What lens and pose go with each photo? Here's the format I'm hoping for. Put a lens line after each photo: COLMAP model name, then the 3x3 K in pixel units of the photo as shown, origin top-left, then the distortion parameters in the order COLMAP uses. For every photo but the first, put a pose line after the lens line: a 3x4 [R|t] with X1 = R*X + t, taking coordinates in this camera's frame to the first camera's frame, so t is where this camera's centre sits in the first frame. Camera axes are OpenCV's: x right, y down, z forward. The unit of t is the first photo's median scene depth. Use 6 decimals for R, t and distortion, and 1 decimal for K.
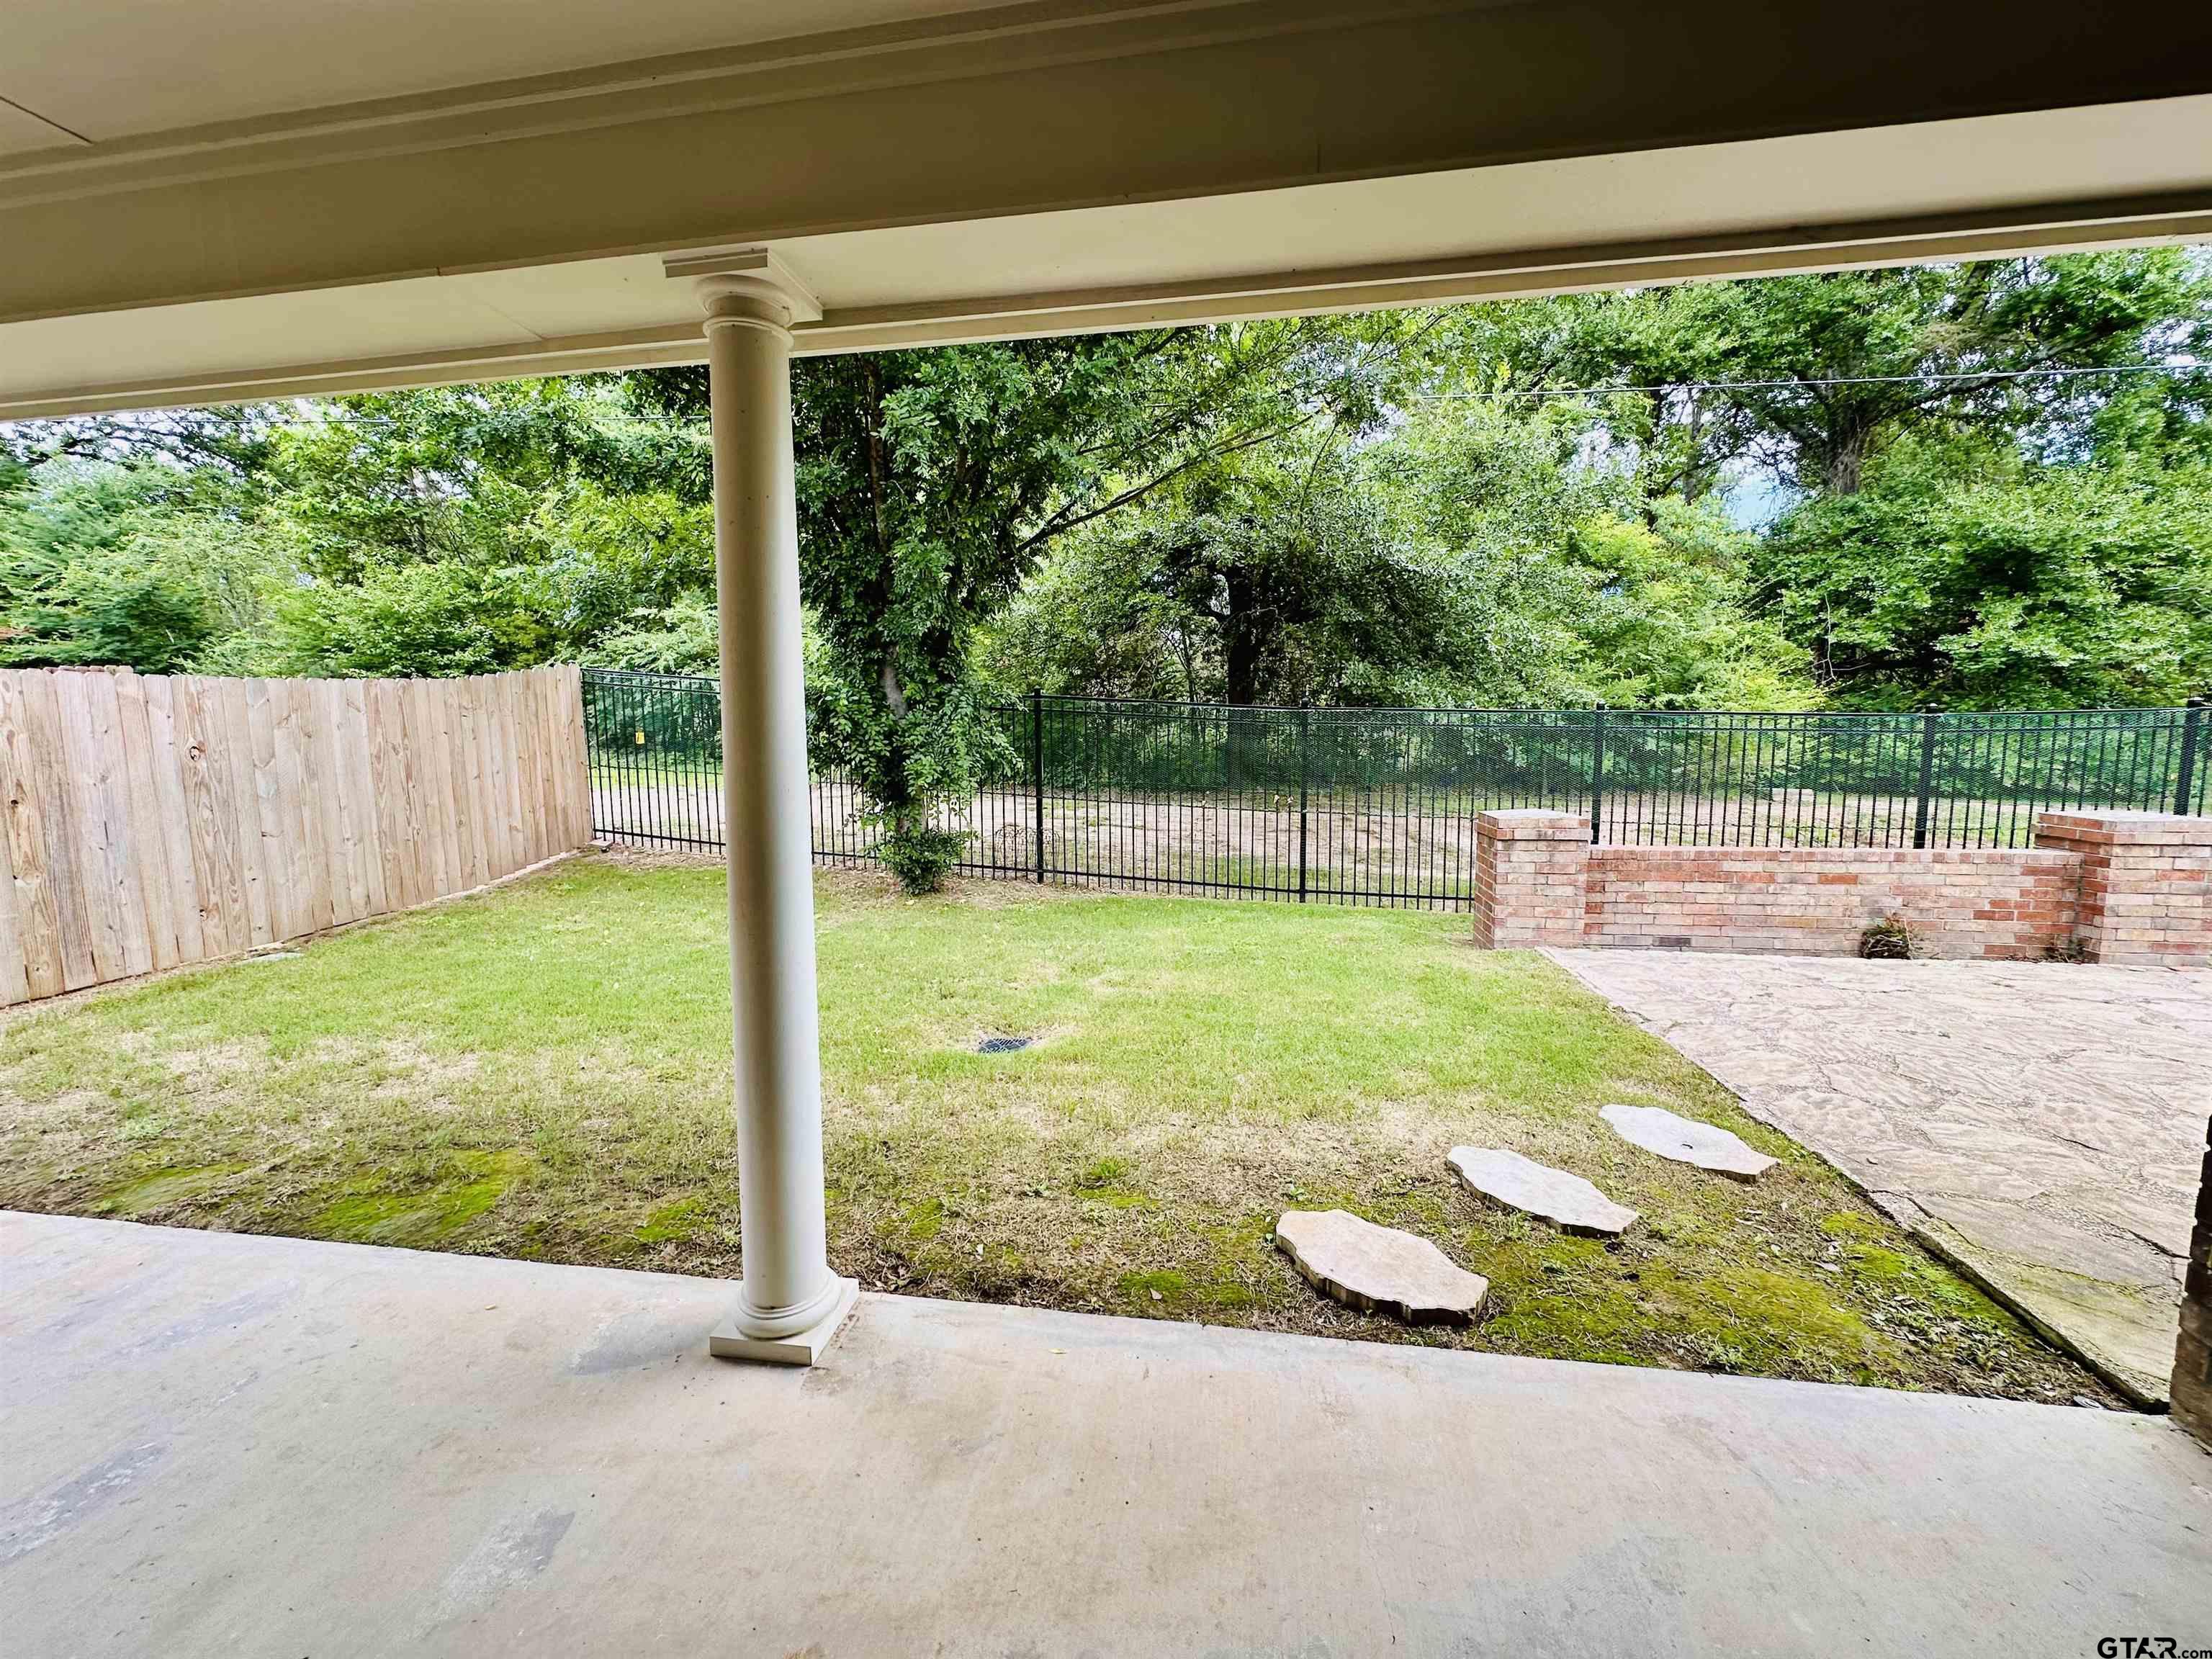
lens RADIAL K [[879.6, 0, 1104.0], [0, 879.6, 827.0], [0, 0, 1]] dist [-0.003457, 0.000361]
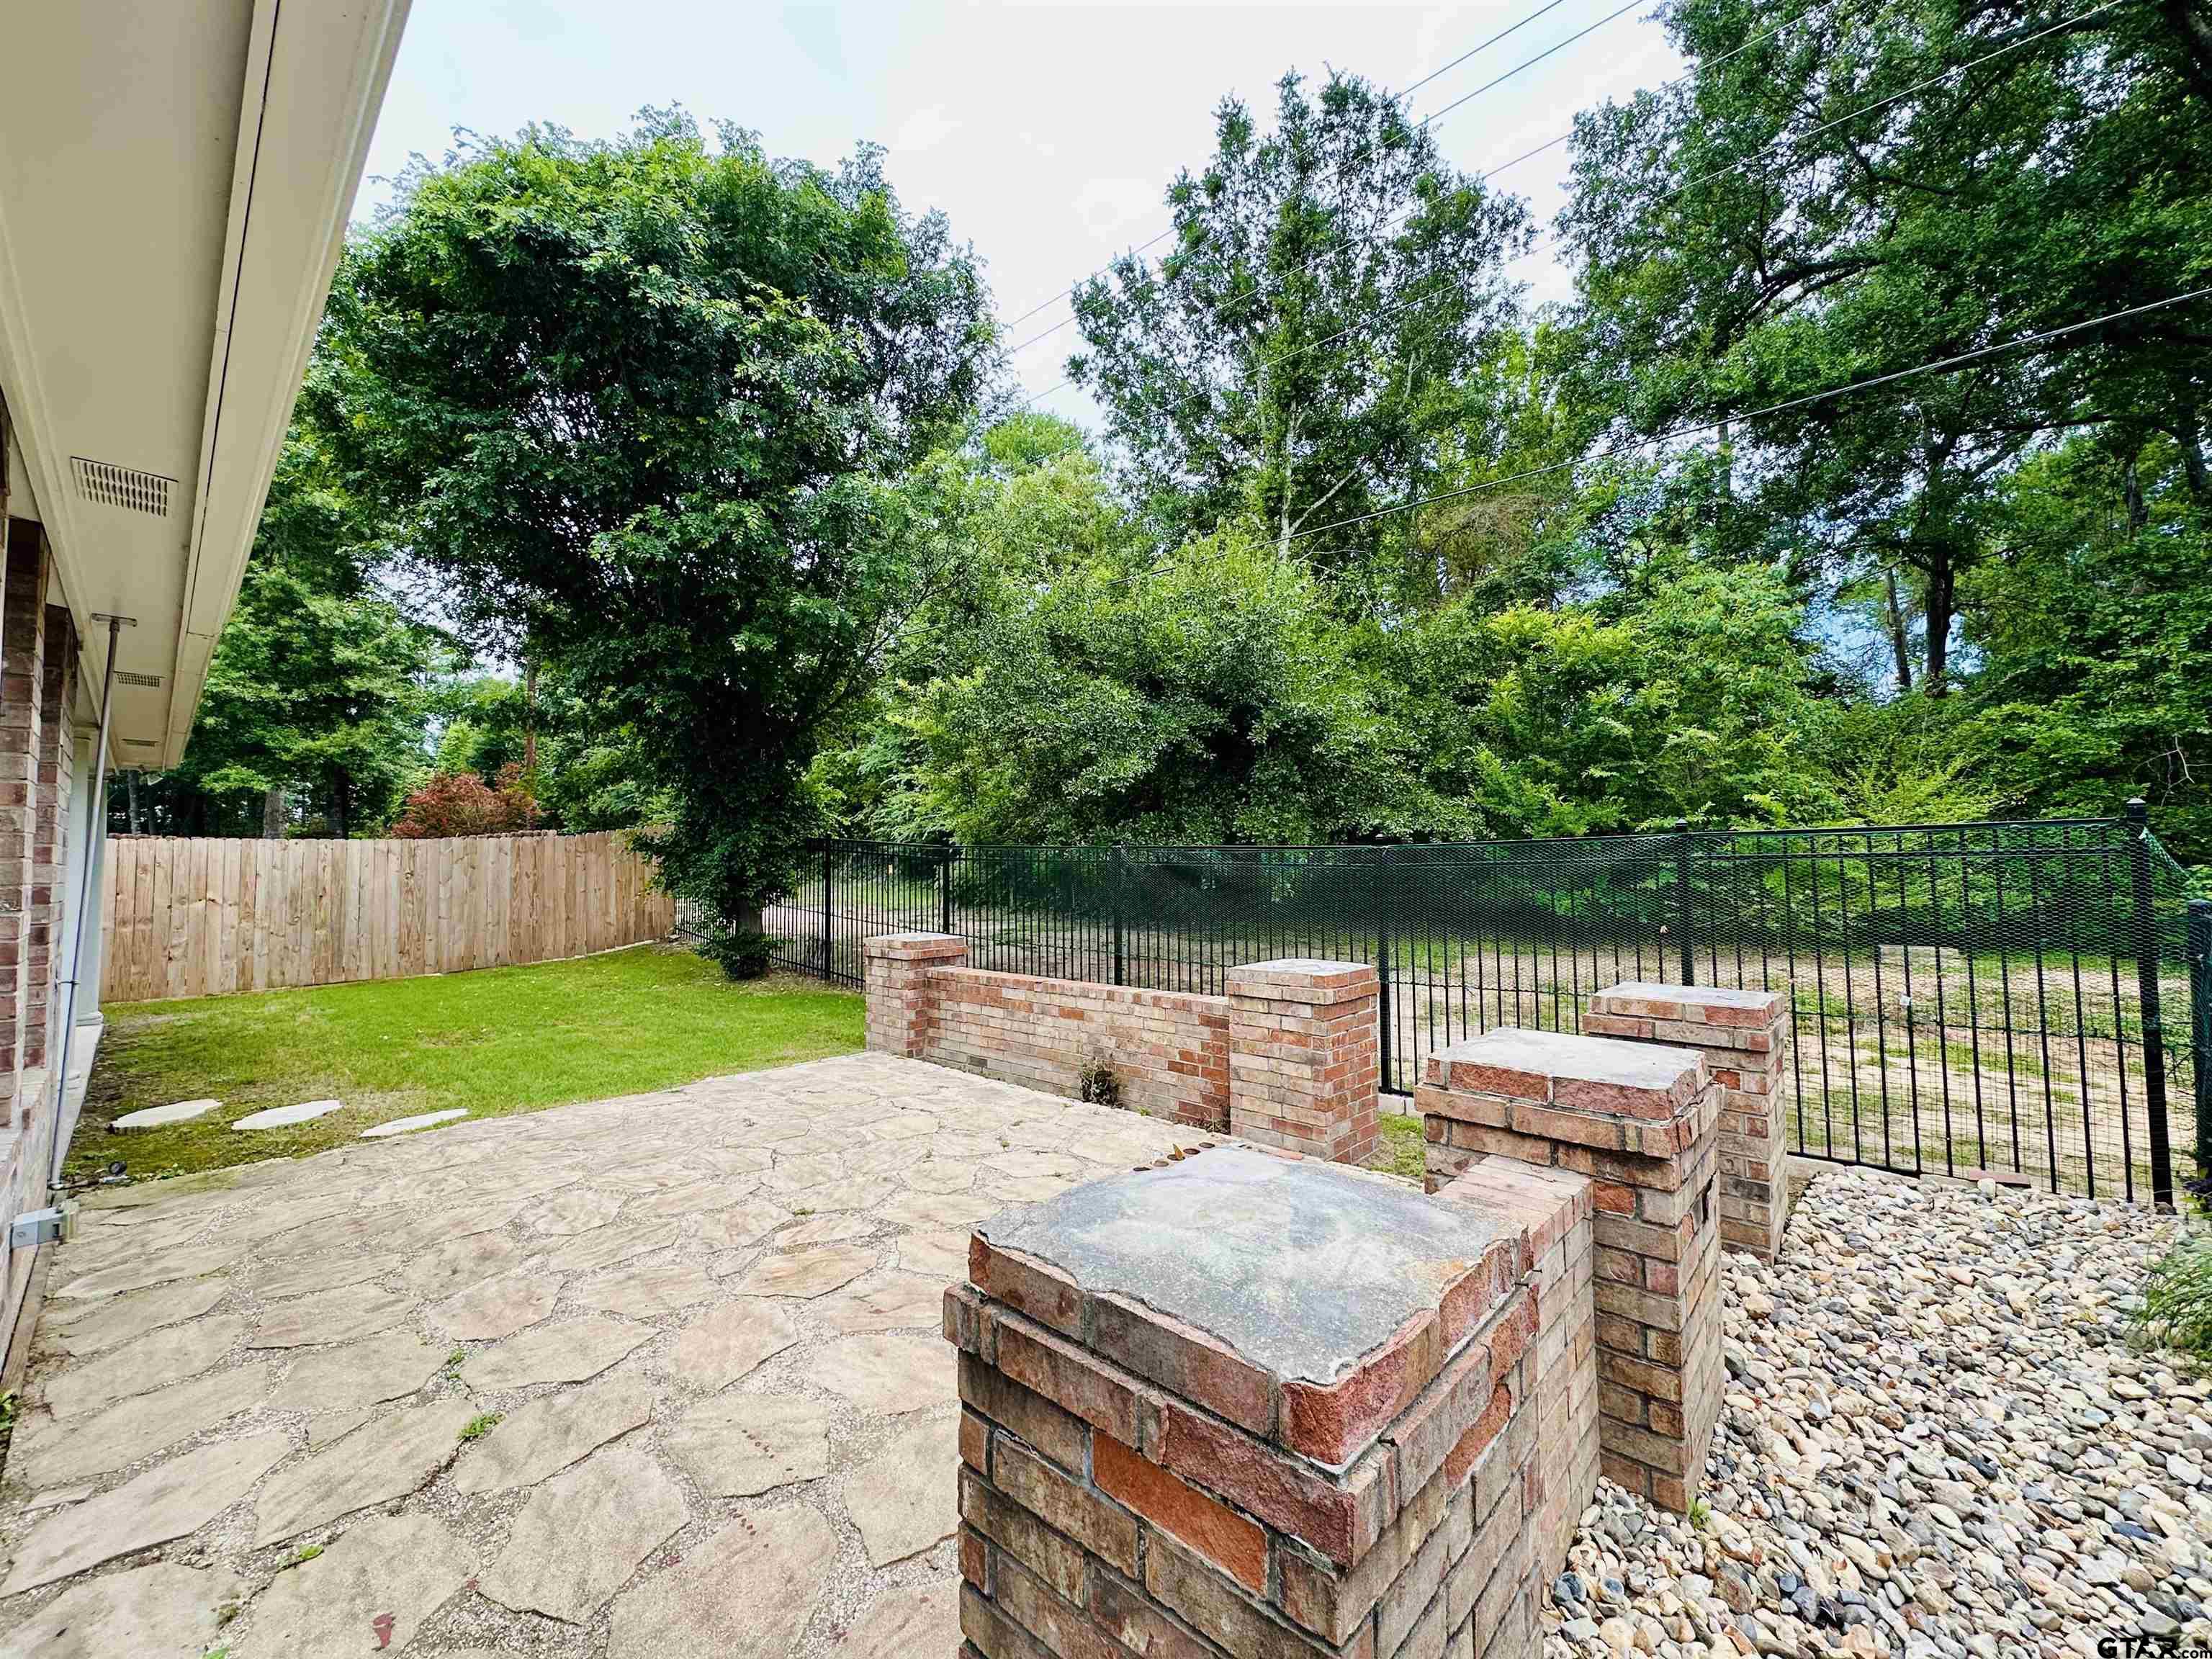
lens RADIAL K [[879.6, 0, 1104.0], [0, 879.6, 827.0], [0, 0, 1]] dist [-0.003457, 0.000361]
pose [[0.834524, -0.023310, -0.550478, 1.498116], [-0.057506, 0.989963, -0.129098, -0.025037], [0.547962, 0.139391, 0.824807, 0.173056]]
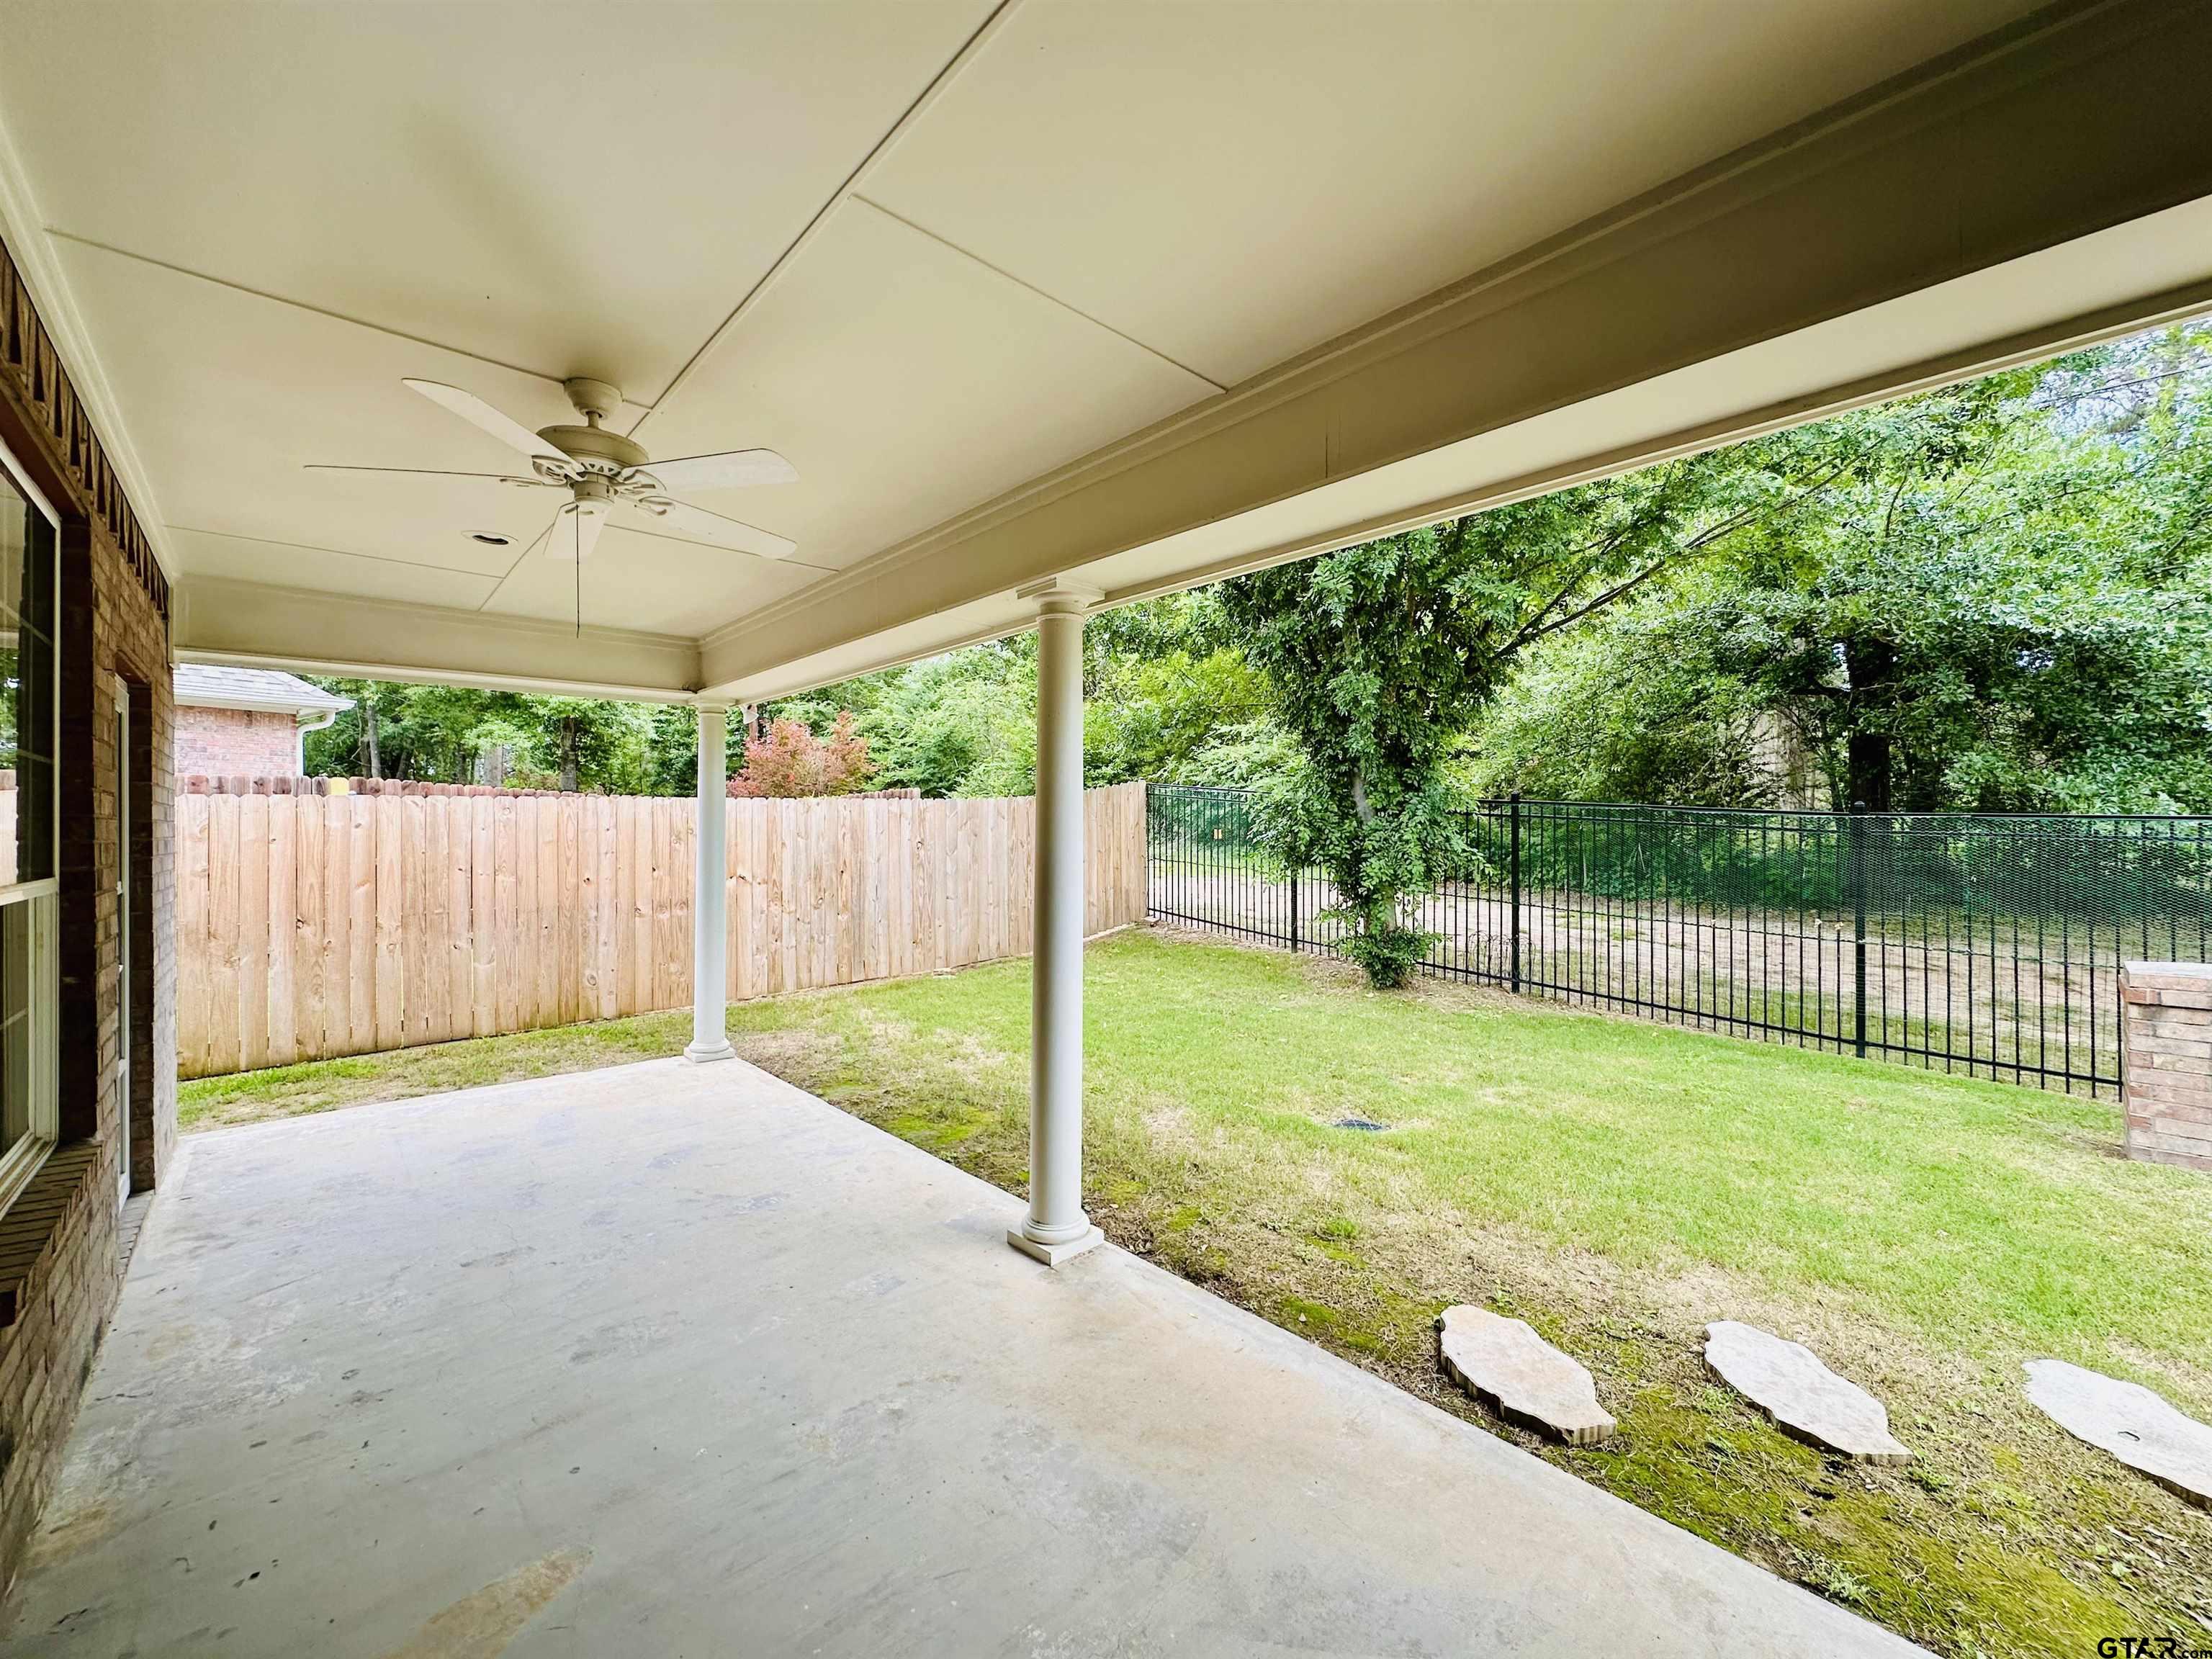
lens RADIAL K [[879.6, 0, 1104.0], [0, 879.6, 827.0], [0, 0, 1]] dist [-0.003457, 0.000361]
pose [[0.788373, 0.007035, -0.615157, 0.247420], [-0.071988, 0.994120, -0.080890, -0.010597], [0.610971, 0.108055, 0.784244, -0.082420]]
